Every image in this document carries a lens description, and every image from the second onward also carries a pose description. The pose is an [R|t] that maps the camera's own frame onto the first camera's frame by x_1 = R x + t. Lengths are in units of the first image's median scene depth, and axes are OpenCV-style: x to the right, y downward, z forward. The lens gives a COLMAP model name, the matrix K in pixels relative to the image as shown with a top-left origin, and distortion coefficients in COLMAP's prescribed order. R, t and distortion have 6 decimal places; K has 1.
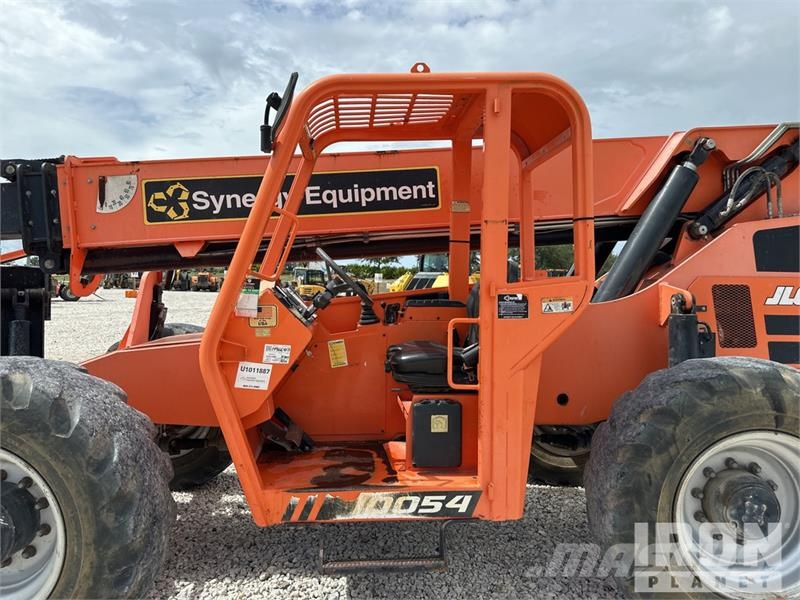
lens RADIAL K [[566.2, 0, 399.2], [0, 566.2, 289.1], [0, 0, 1]] dist [0.047149, -0.060916]
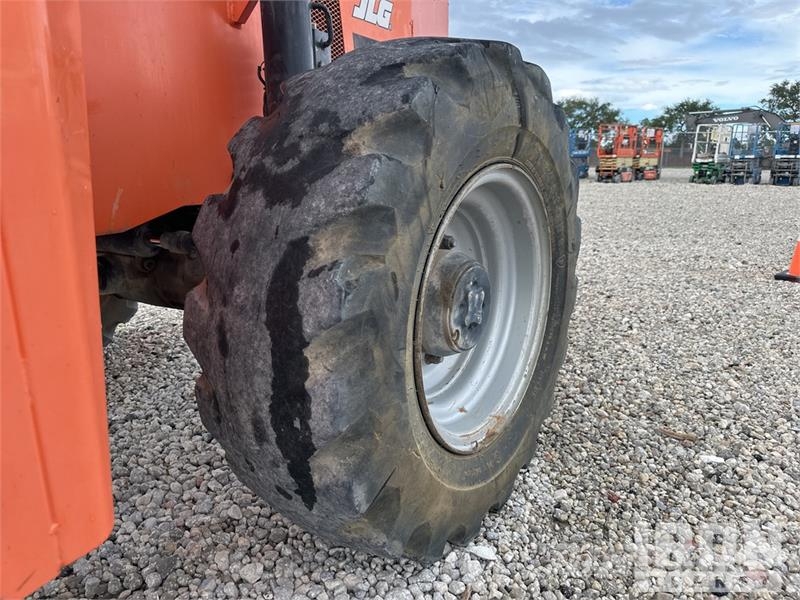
lens RADIAL K [[561.3, 0, 389.9], [0, 561.3, 304.3], [0, 0, 1]] dist [0.078089, -0.084344]
pose [[0.583648, -0.220026, 0.781628, 0.078217], [-0.004848, 0.961628, 0.274315, 0.177637], [-0.811992, -0.163893, 0.560186, 0.587605]]
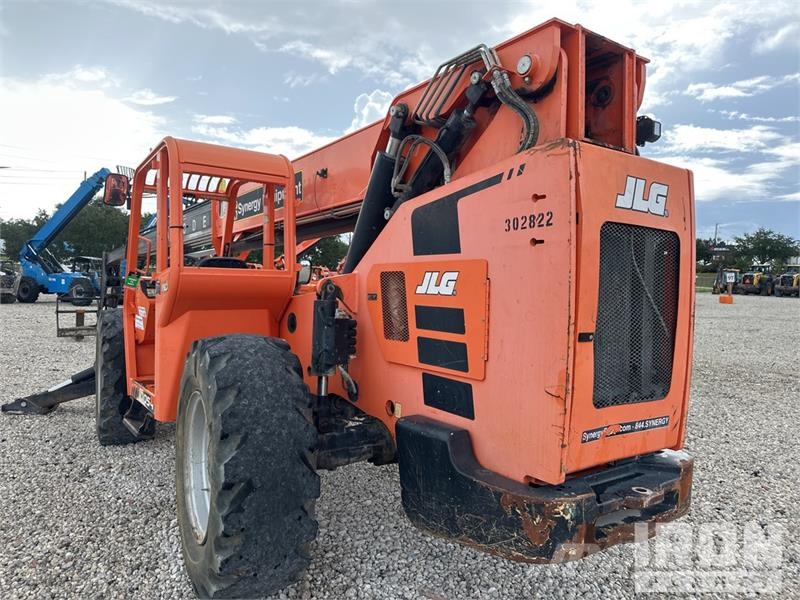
lens RADIAL K [[557.0, 0, 406.3], [0, 557.0, 299.2], [0, 0, 1]] dist [0.073634, -0.032305]
pose [[0.519880, 0.014256, -0.854120, 1.457138], [-0.008070, 0.999898, 0.011777, 0.028362], [0.854201, 0.000770, 0.519942, 0.594043]]
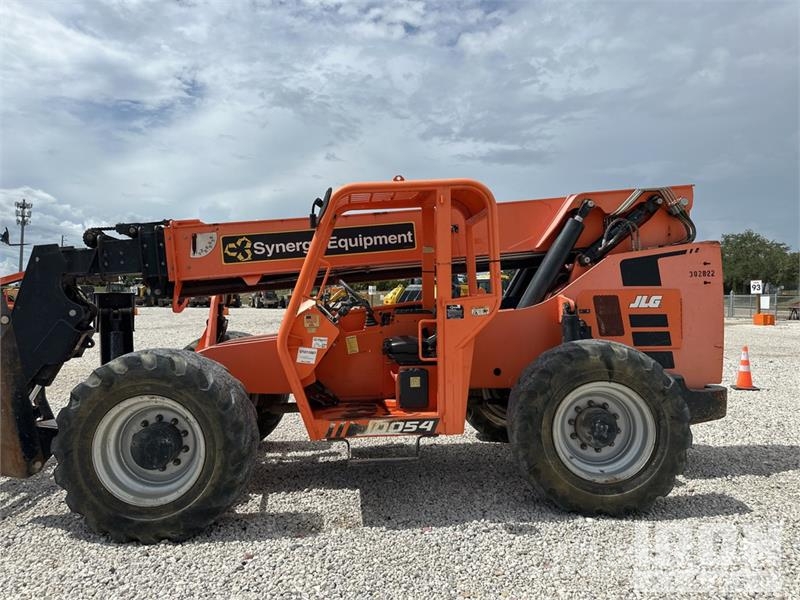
lens RADIAL K [[566.2, 0, 400.2], [0, 566.2, 292.0], [0, 0, 1]] dist [0.047149, -0.060916]
pose [[0.999649, -0.022867, 0.013344, 0.007686], [0.023054, 0.999636, -0.014024, -0.007947], [-0.013018, 0.014327, 0.999813, -0.562190]]
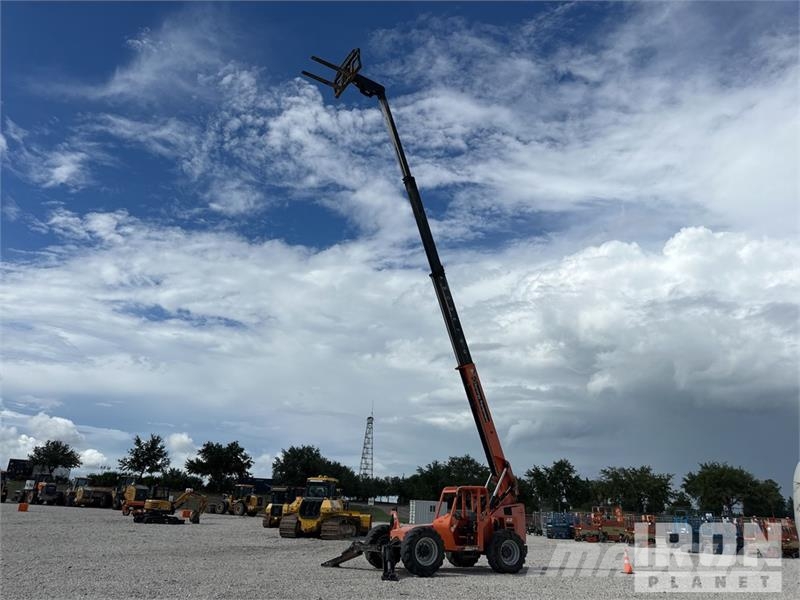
lens RADIAL K [[565.2, 0, 397.8], [0, 565.2, 290.0], [0, 0, 1]] dist [0.026412, -0.020916]
pose [[0.890726, 0.178327, 0.418099, -3.402243], [-0.022311, 0.935872, -0.351634, -0.126181], [-0.453993, 0.303881, 0.837584, -4.343708]]
